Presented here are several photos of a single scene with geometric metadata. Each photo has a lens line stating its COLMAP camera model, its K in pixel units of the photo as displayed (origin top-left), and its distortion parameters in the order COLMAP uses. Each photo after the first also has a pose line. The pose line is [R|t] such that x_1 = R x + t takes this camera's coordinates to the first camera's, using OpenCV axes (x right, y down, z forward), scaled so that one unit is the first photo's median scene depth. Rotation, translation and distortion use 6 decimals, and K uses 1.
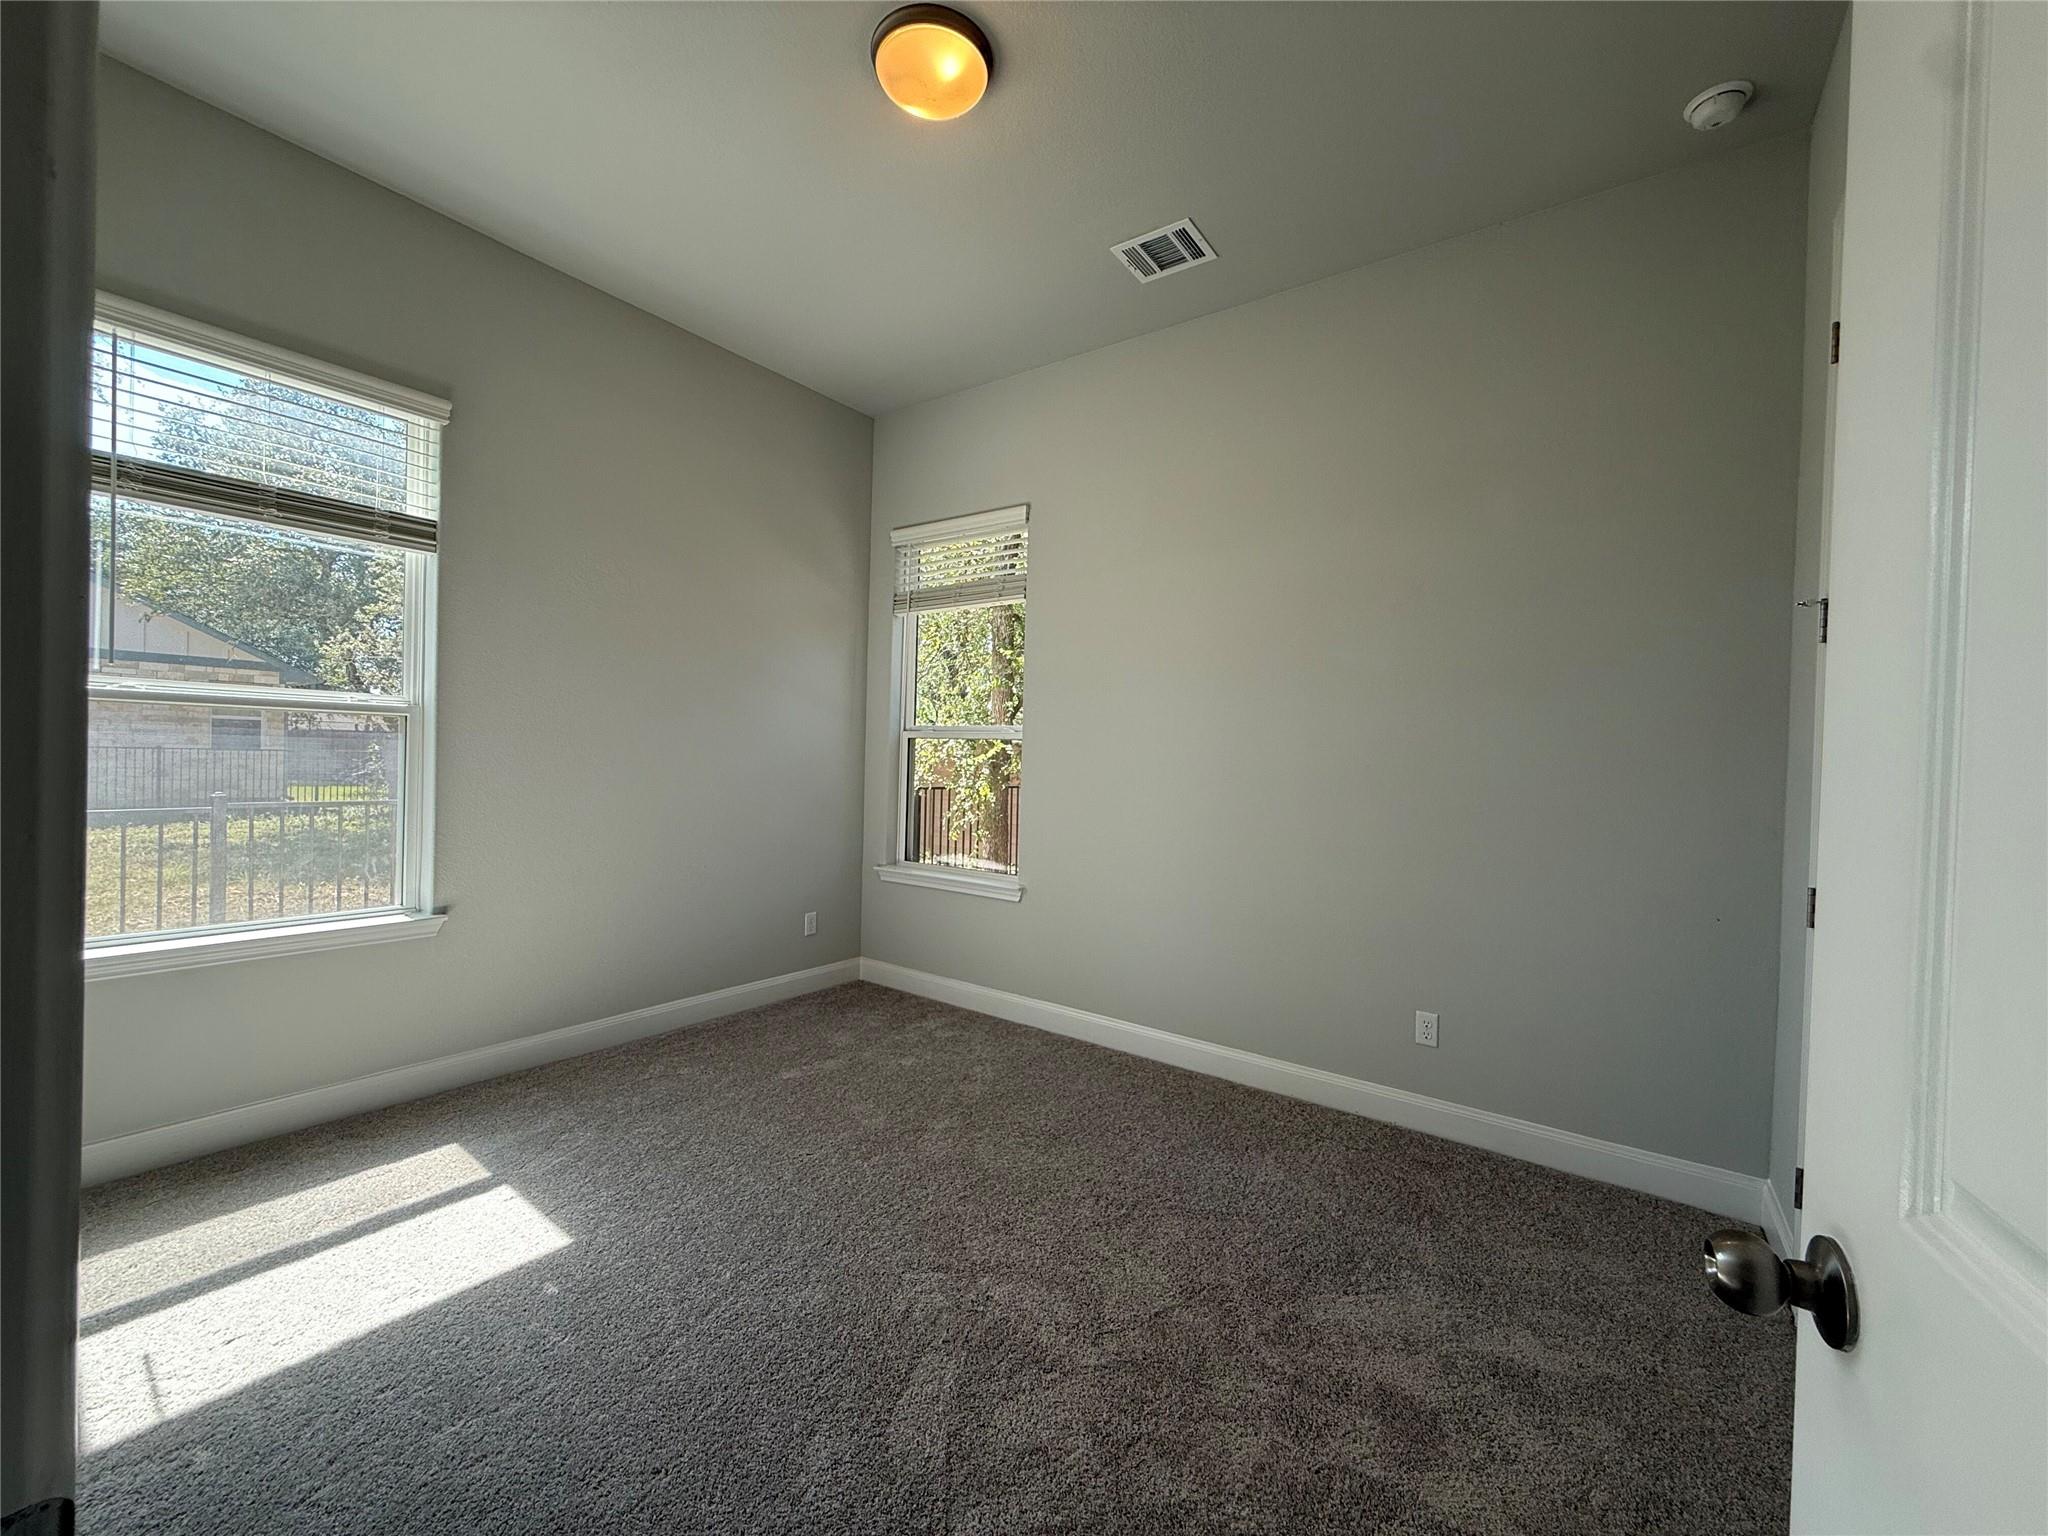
lens RADIAL K [[817.0, 0, 1020.6], [0, 817.0, 765.6], [0, 0, 1]] dist [0.001547, -0.000072]
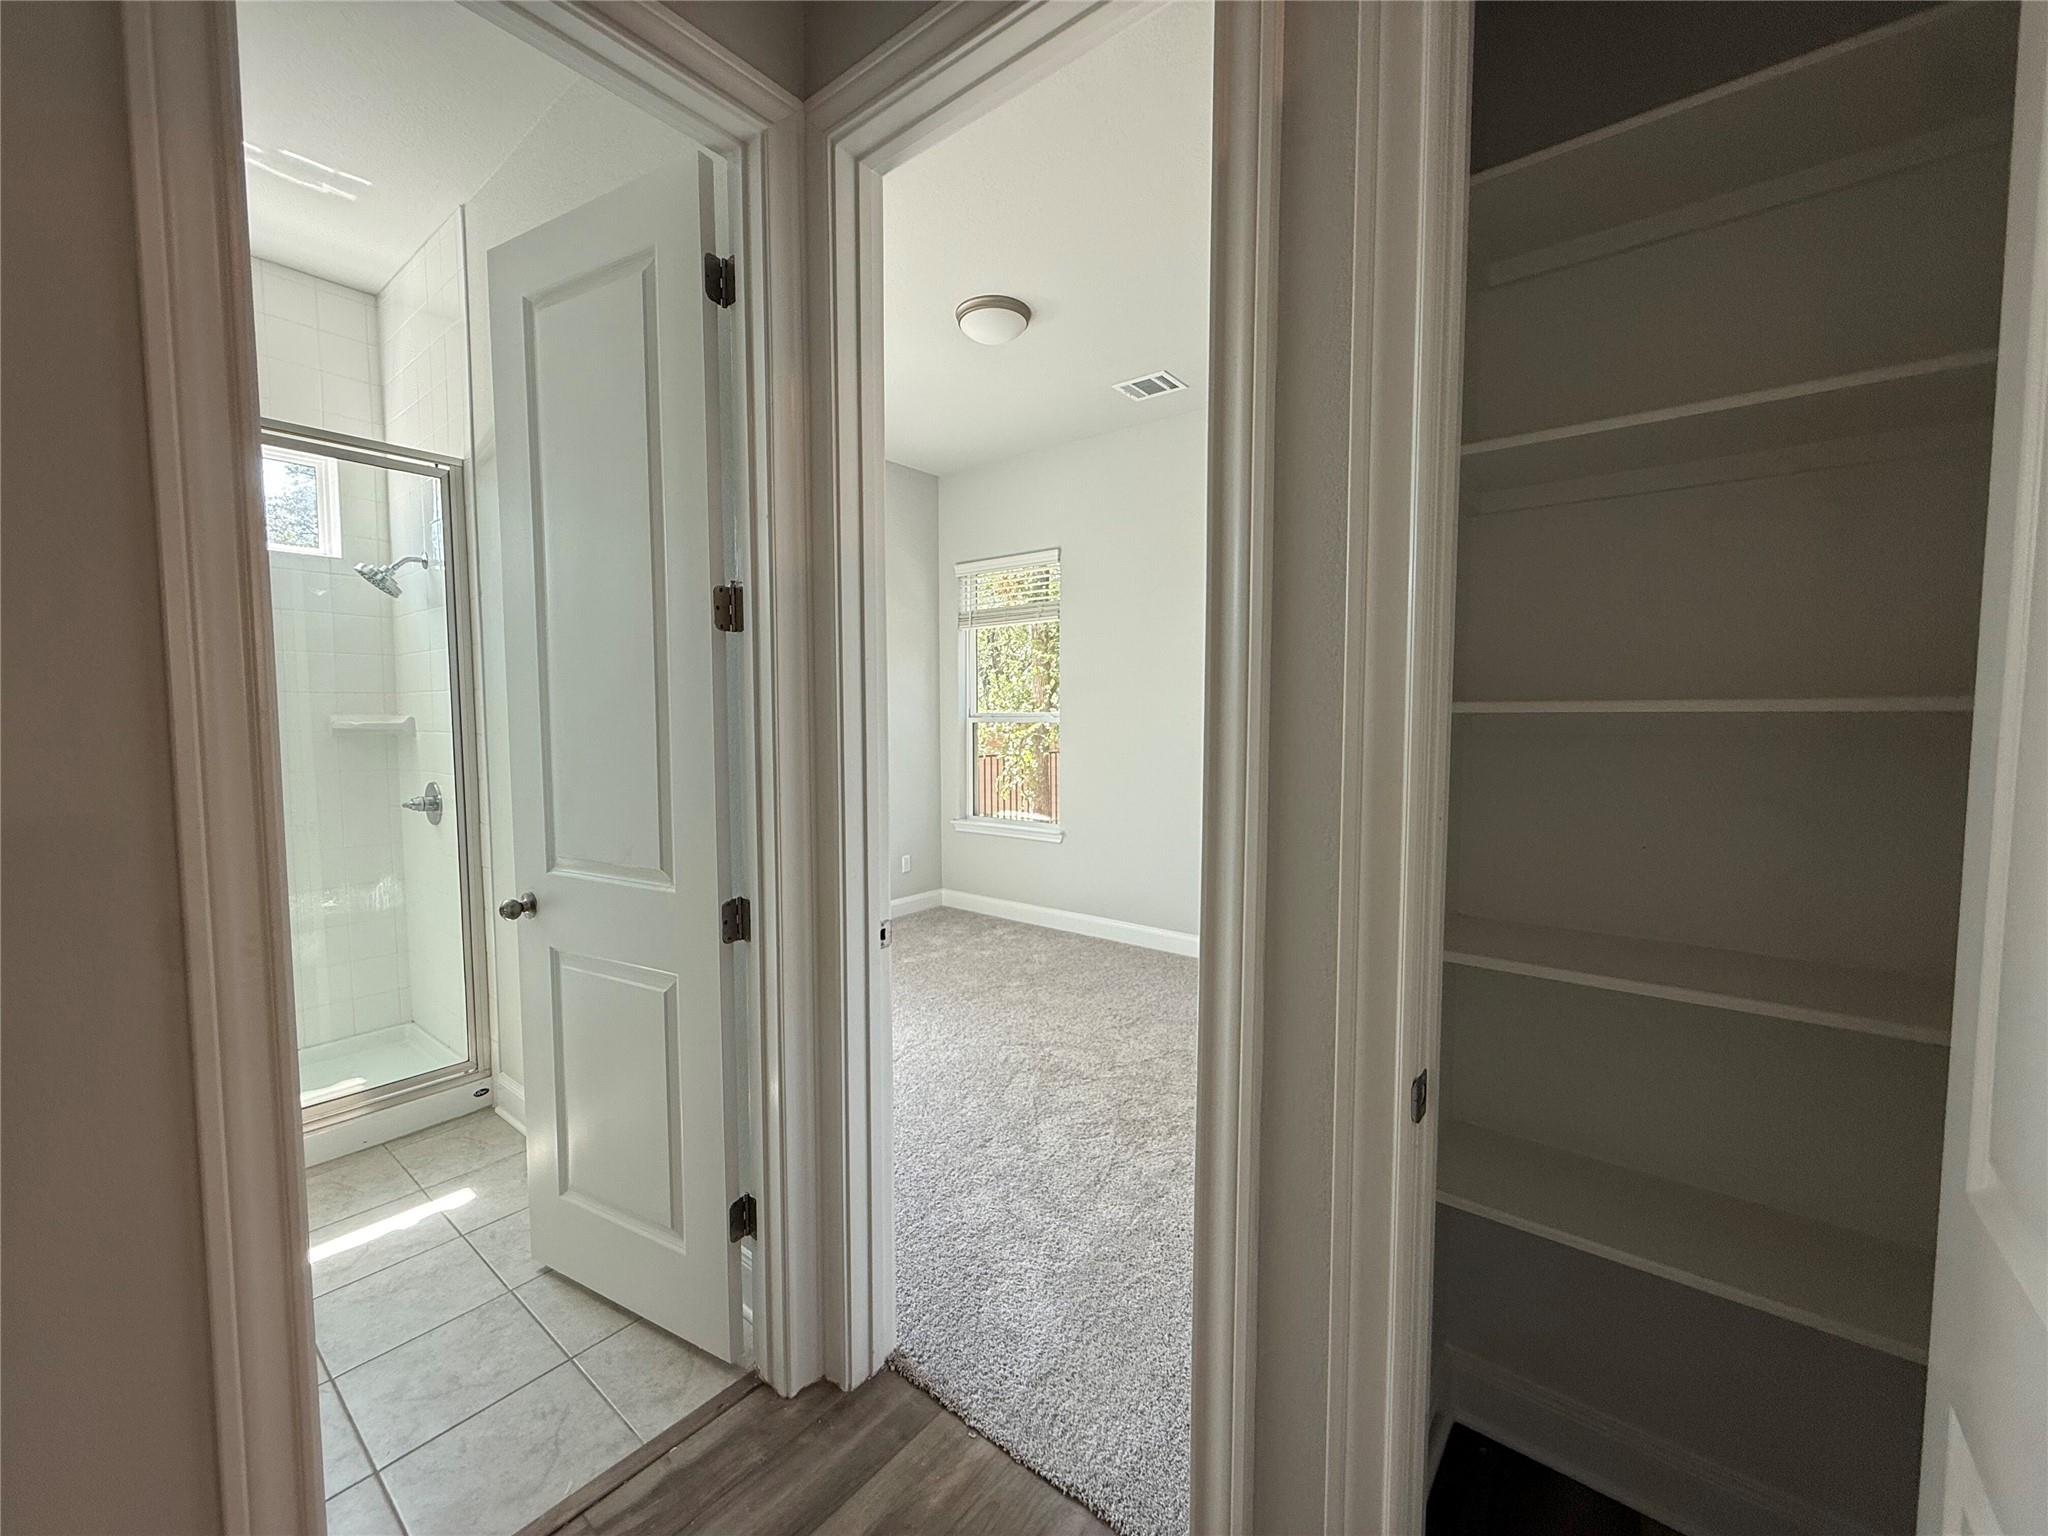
lens RADIAL K [[817.0, 0, 1020.6], [0, 817.0, 765.6], [0, 0, 1]] dist [0.001547, -0.000072]
pose [[0.998598, -0.028070, -0.044879, -0.003697], [0.030272, 0.998332, 0.049168, -0.030636], [0.043424, -0.050458, 0.997782, -0.351466]]
